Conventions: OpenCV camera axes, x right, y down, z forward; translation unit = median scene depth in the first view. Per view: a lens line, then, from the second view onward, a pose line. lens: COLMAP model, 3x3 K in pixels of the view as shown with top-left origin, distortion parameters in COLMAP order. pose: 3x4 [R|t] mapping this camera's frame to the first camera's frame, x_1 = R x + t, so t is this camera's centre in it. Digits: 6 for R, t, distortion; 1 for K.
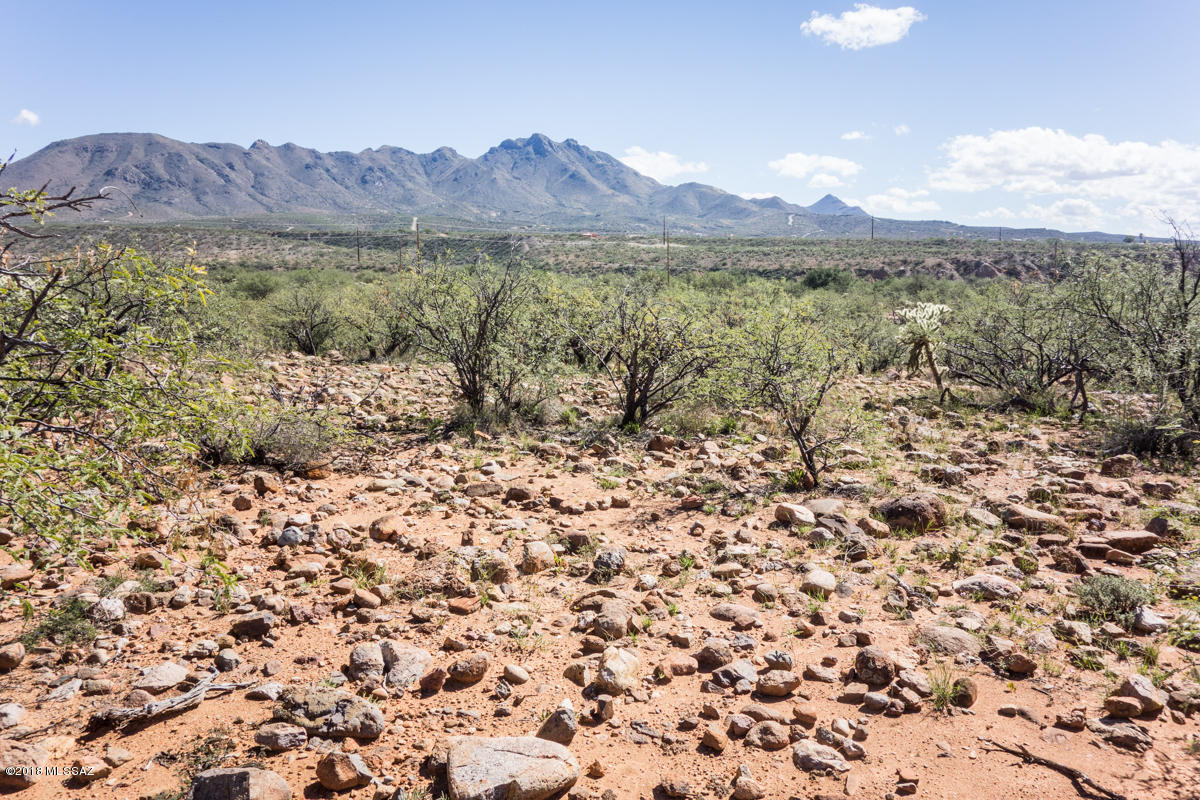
lens RADIAL K [[983.6, 0, 596.5], [0, 983.6, 405.0], [0, 0, 1]] dist [0.009262, -0.000442]
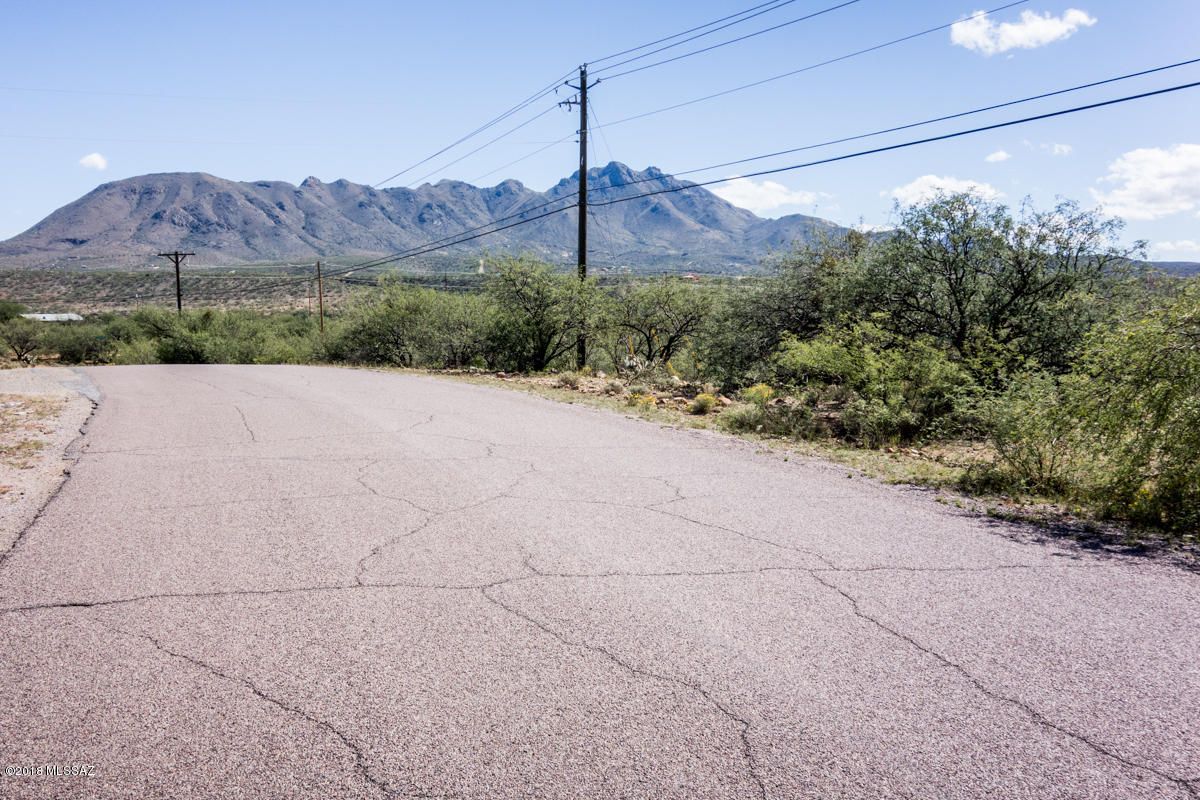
lens RADIAL K [[983.6, 0, 605.9], [0, 983.6, 405.9], [0, 0, 1]] dist [0.009262, -0.000442]
pose [[0.988474, 0.009968, -0.151065, 0.066643], [-0.017054, 0.998810, -0.045685, -0.020325], [0.150430, 0.047735, 0.987468, 0.150390]]
